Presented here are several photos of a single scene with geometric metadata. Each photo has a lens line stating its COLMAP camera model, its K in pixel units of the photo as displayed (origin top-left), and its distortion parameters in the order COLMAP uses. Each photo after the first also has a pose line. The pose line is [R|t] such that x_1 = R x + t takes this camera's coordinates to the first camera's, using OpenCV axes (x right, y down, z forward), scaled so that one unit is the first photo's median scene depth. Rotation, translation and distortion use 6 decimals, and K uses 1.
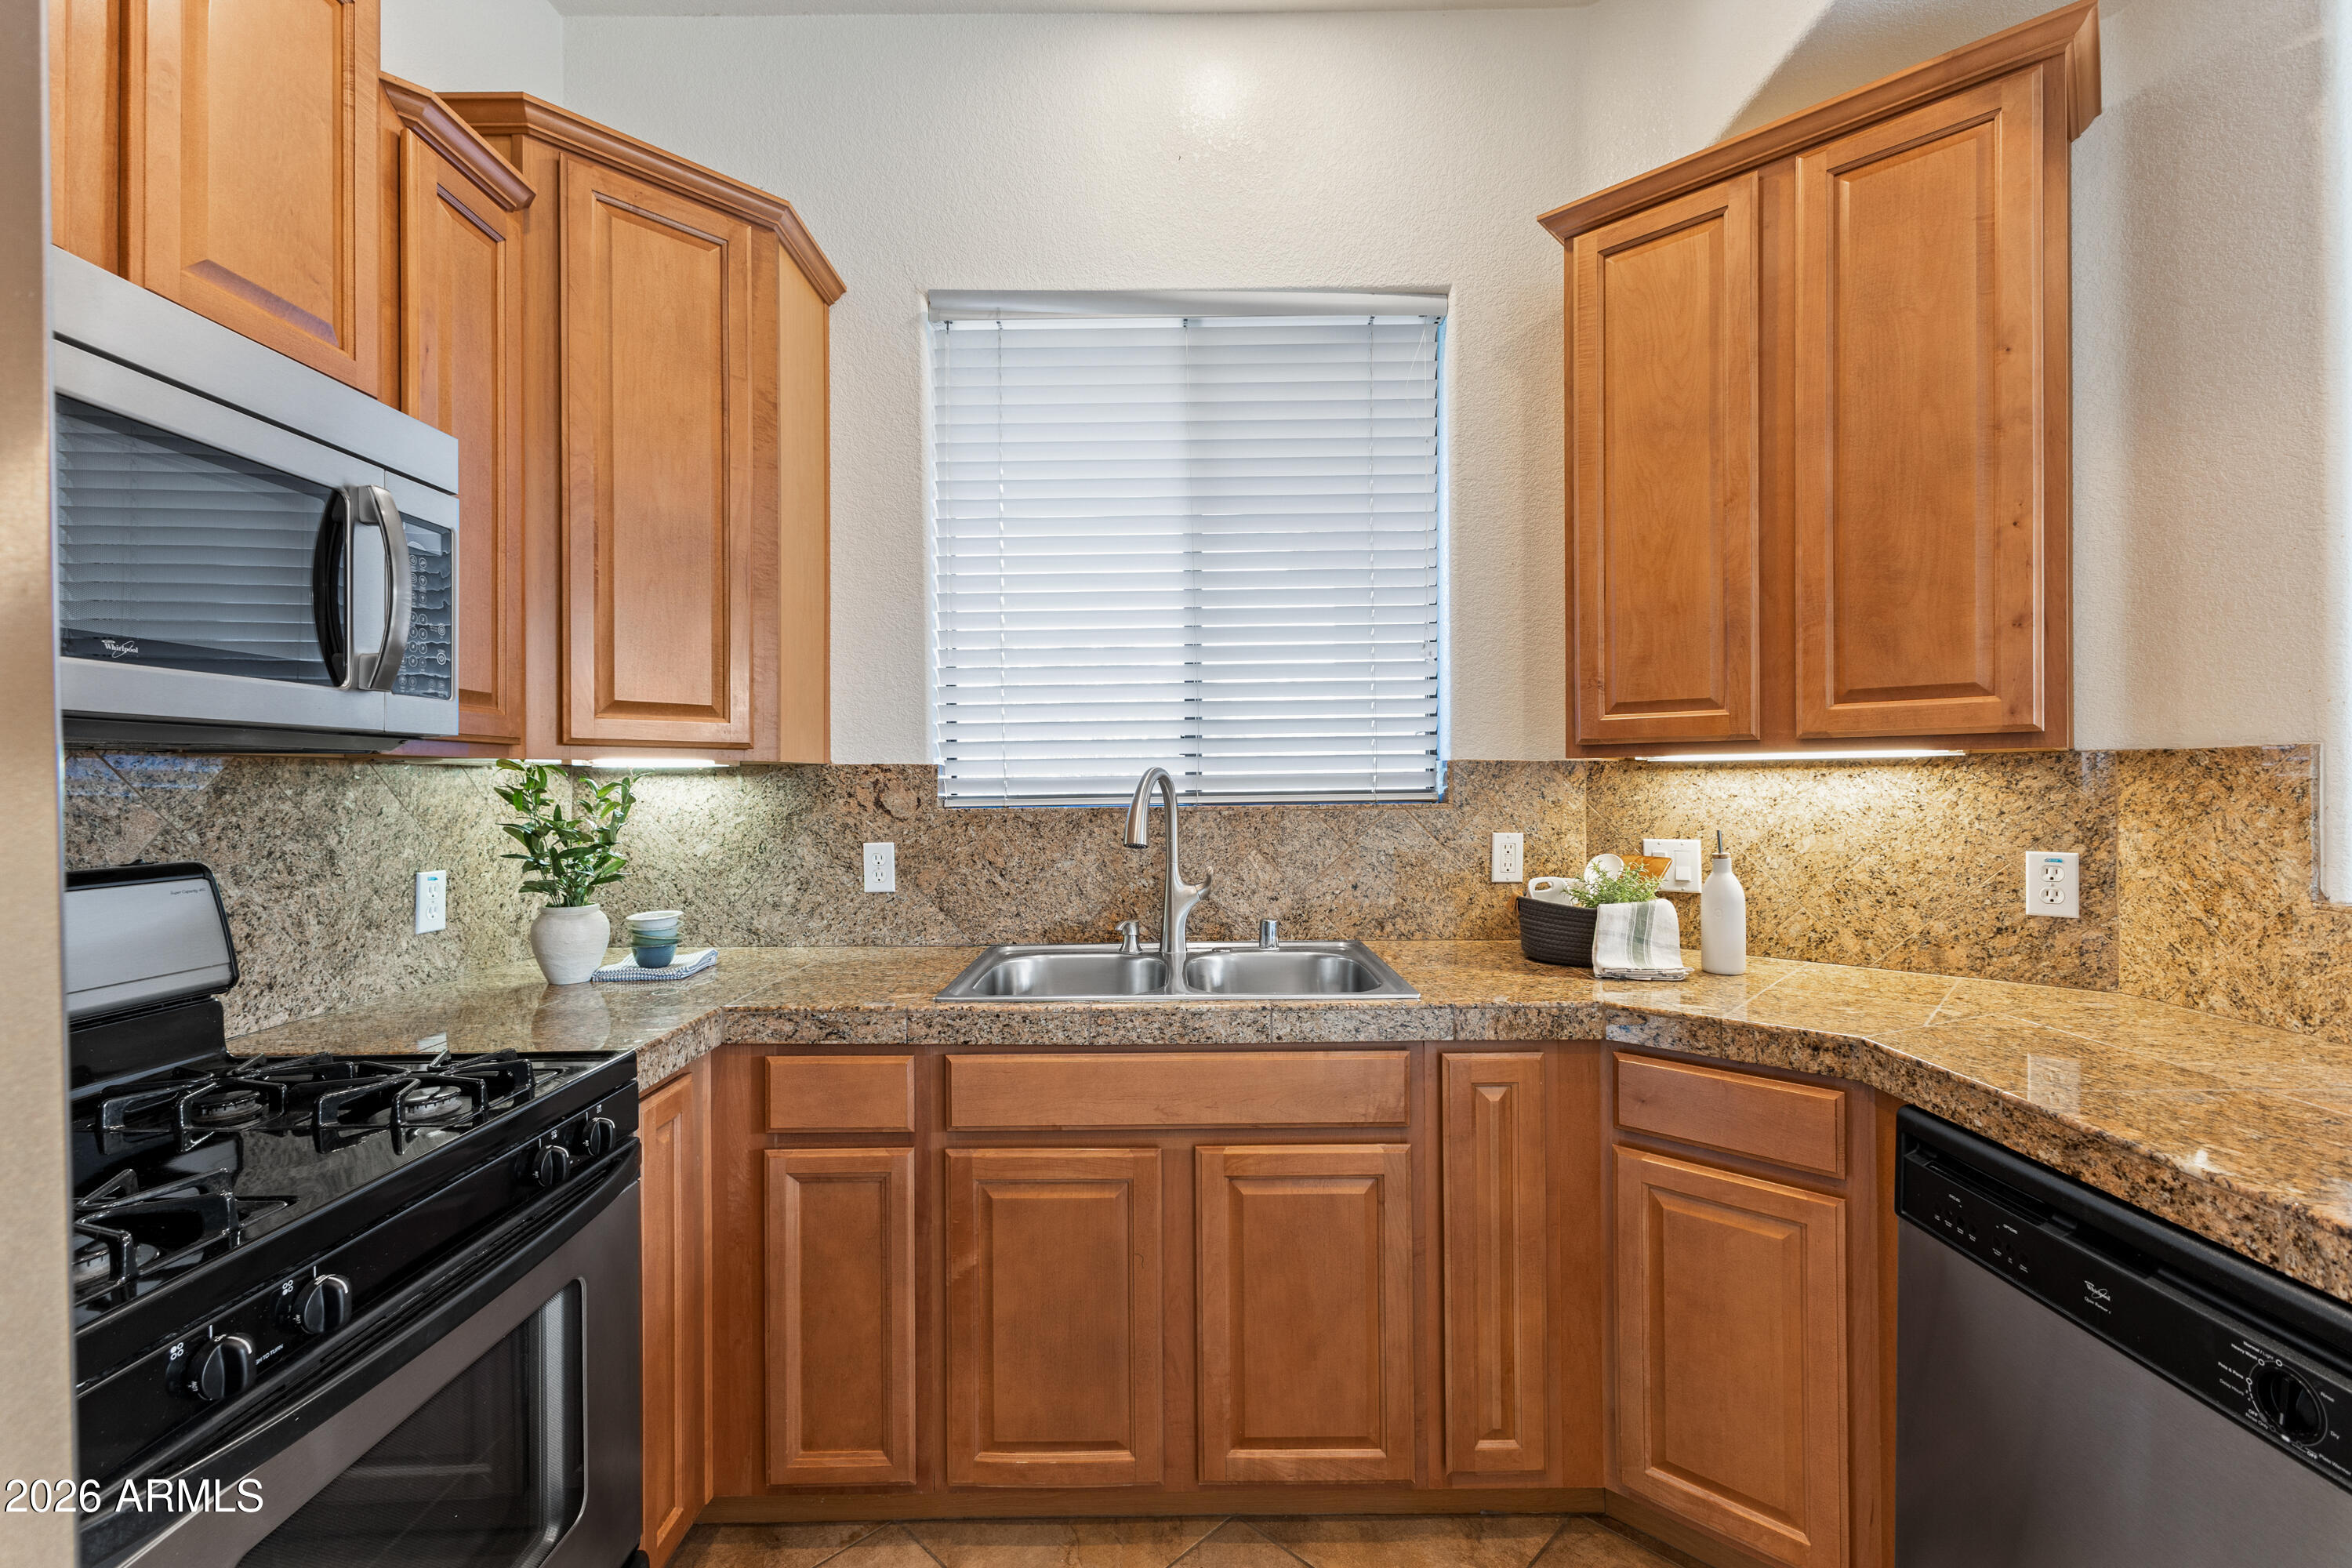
lens RADIAL K [[1020.3, 0, 1183.5], [0, 1020.3, 781.3], [0, 0, 1]] dist [0.007396, 0.000314]
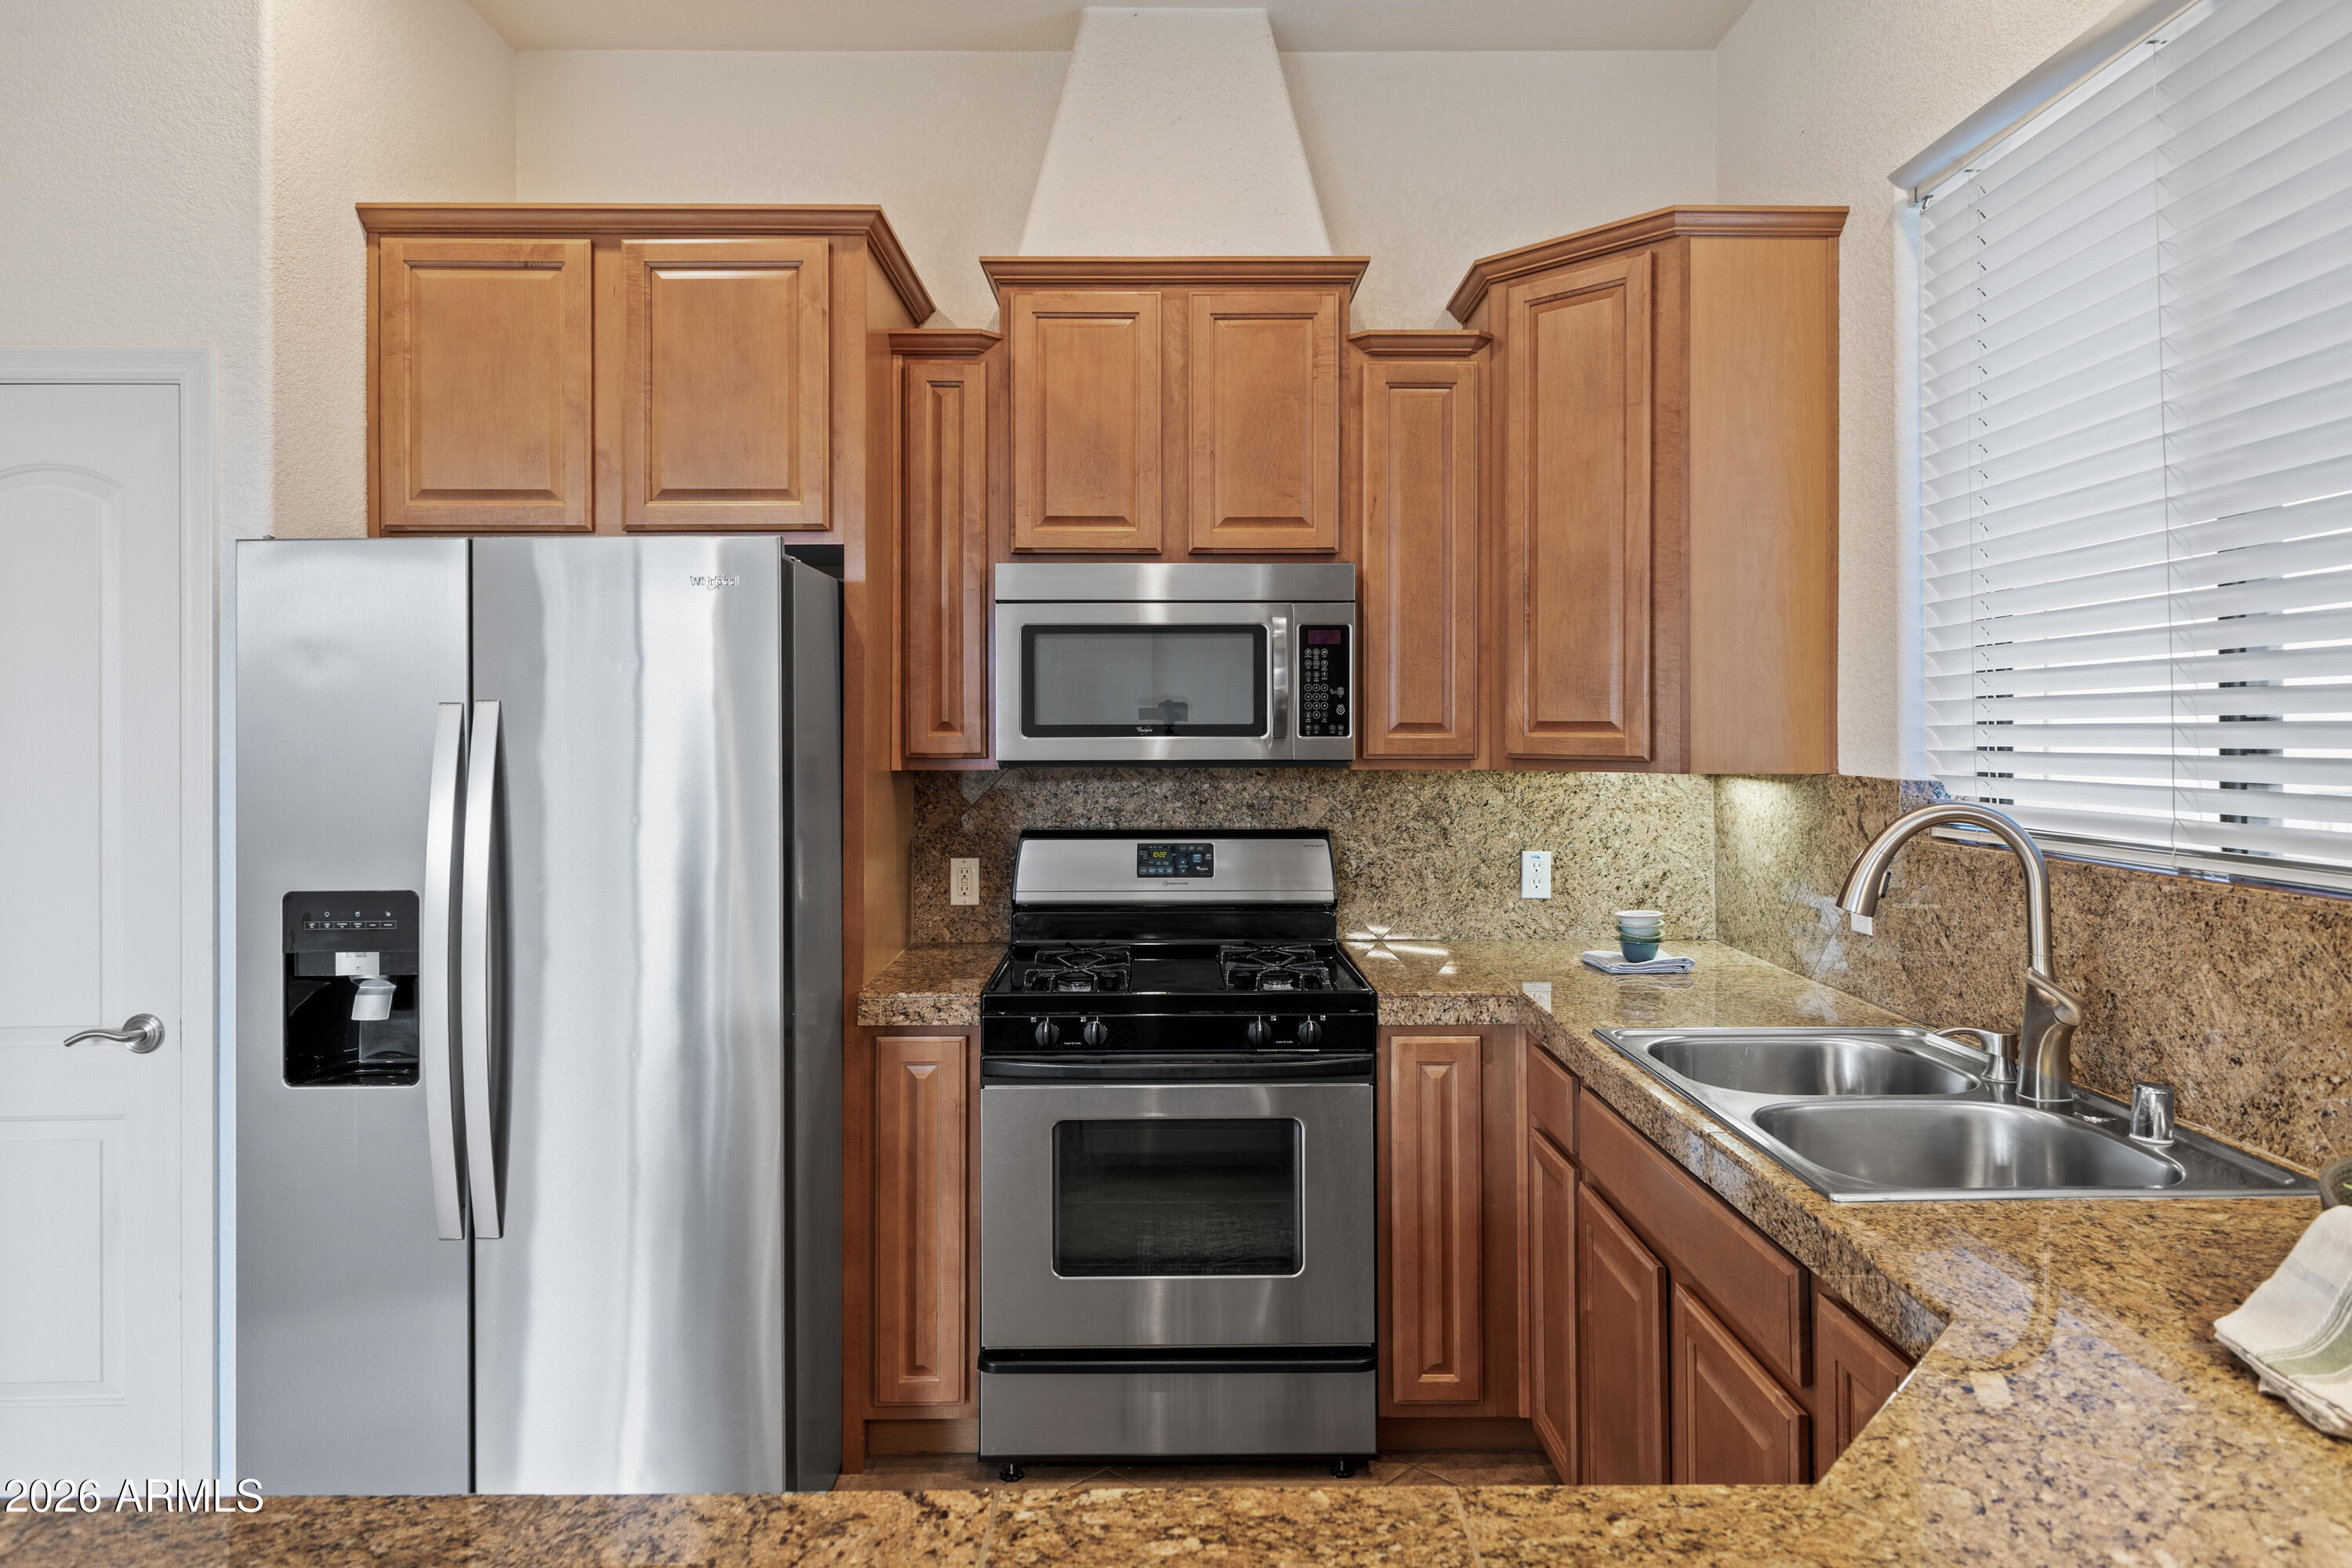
lens RADIAL K [[1413.5, 0, 1166.2], [0, 1413.5, 709.3], [0, 0, 1]] dist [0.016027, -0.000314]
pose [[-0.005114, -0.003677, -0.999980, 1.081161], [0.003703, 0.999986, -0.003696, -0.088018], [0.999980, -0.003722, -0.005100, 0.573729]]
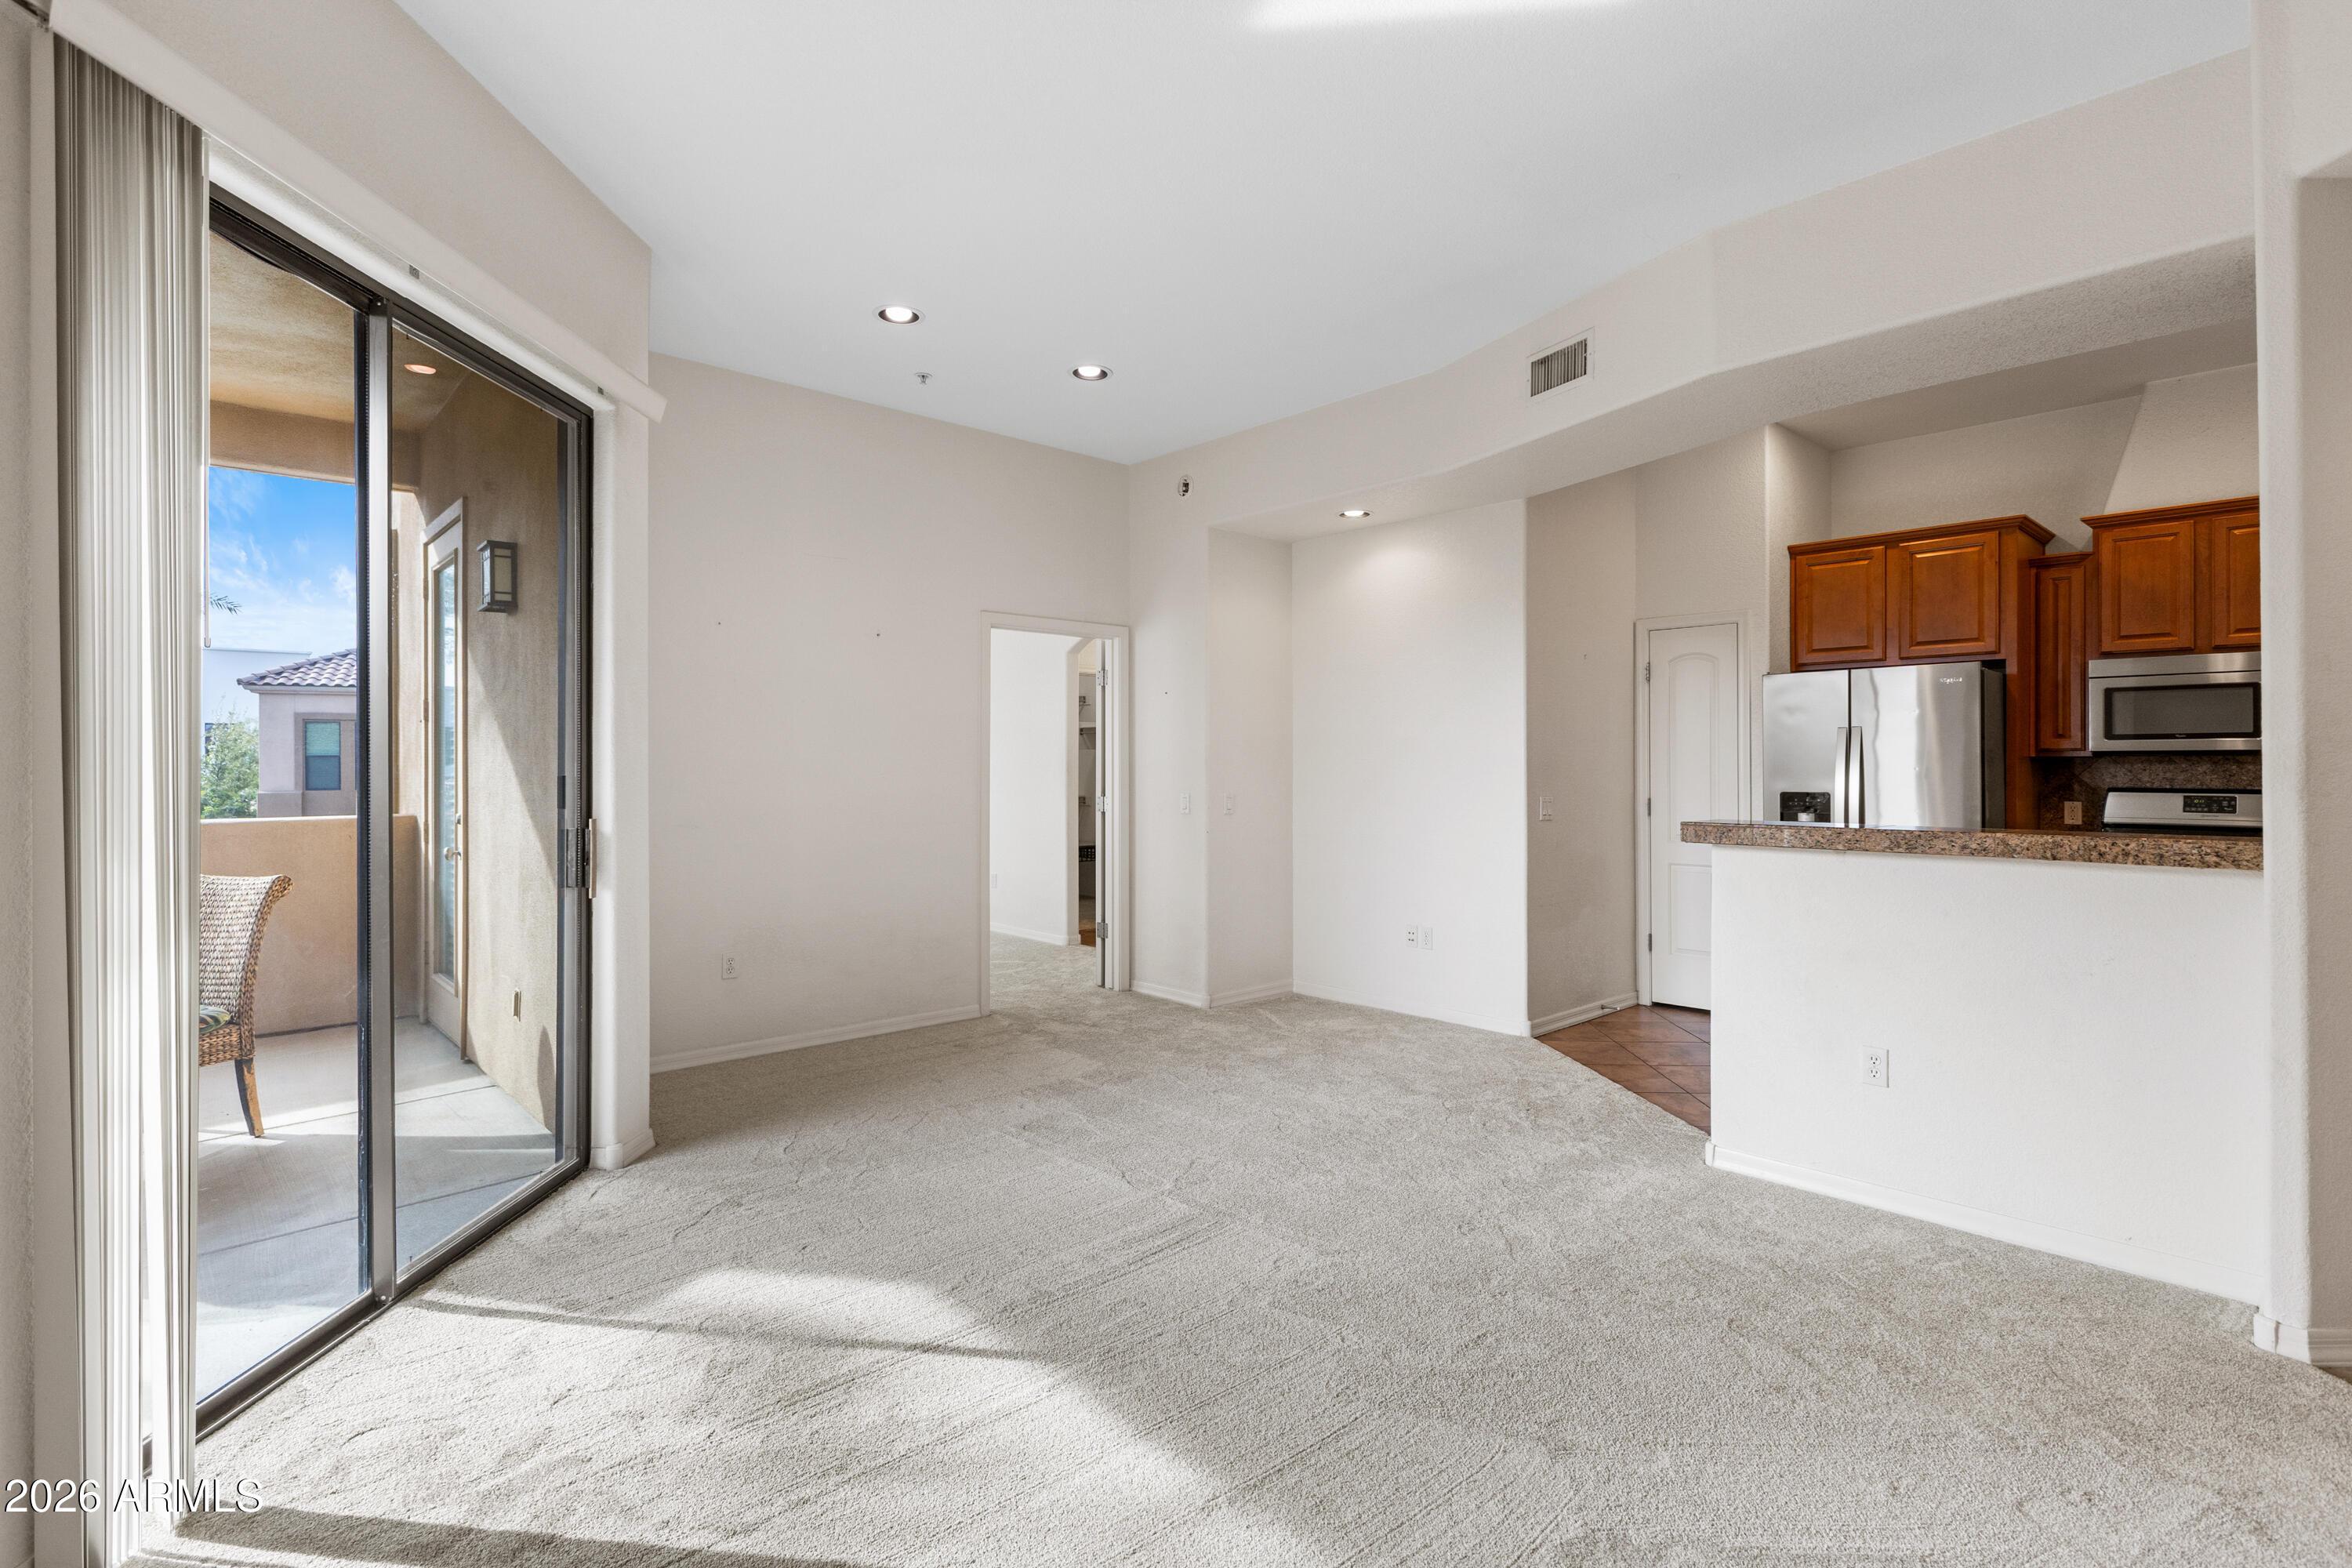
lens RADIAL K [[1128.1, 0, 1183.6], [0, 1128.1, 767.2], [0, 0, 1]] dist [0.005789, -0.000974]
pose [[-0.744106, -0.001569, -0.668059, 3.575899], [0.000712, 0.999995, -0.003142, 0.040024], [0.668061, -0.002814, -0.744101, 1.071642]]
